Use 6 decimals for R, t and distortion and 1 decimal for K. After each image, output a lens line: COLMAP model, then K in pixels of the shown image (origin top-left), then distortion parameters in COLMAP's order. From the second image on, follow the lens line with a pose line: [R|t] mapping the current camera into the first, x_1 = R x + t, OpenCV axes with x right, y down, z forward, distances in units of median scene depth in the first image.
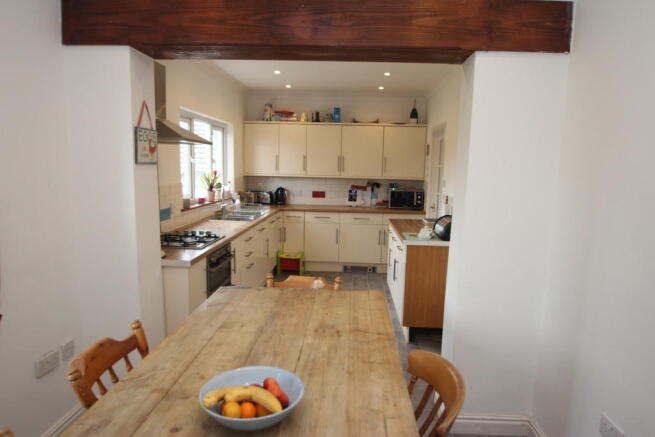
lens RADIAL K [[423.0, 0, 331.6], [0, 423.0, 233.7], [0, 0, 1]] dist [-0.036457, 0.004069]
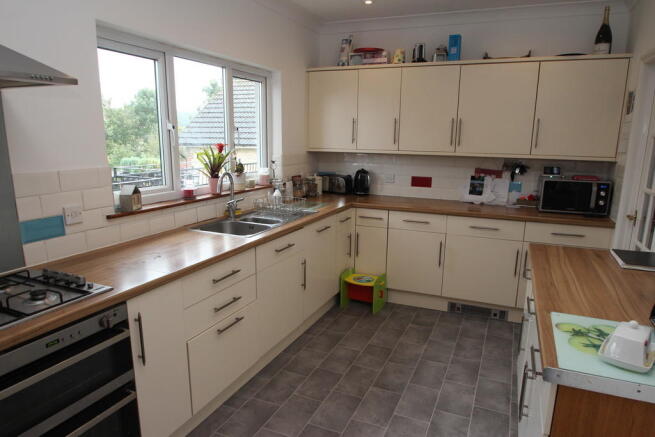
lens RADIAL K [[423.0, 0, 331.6], [0, 423.0, 233.7], [0, 0, 1]] dist [-0.036457, 0.004069]
pose [[0.935599, 0.068287, -0.346399, 0.072432], [-0.047073, 0.996485, 0.069301, -0.055881], [0.349913, -0.048532, 0.935524, 0.381430]]
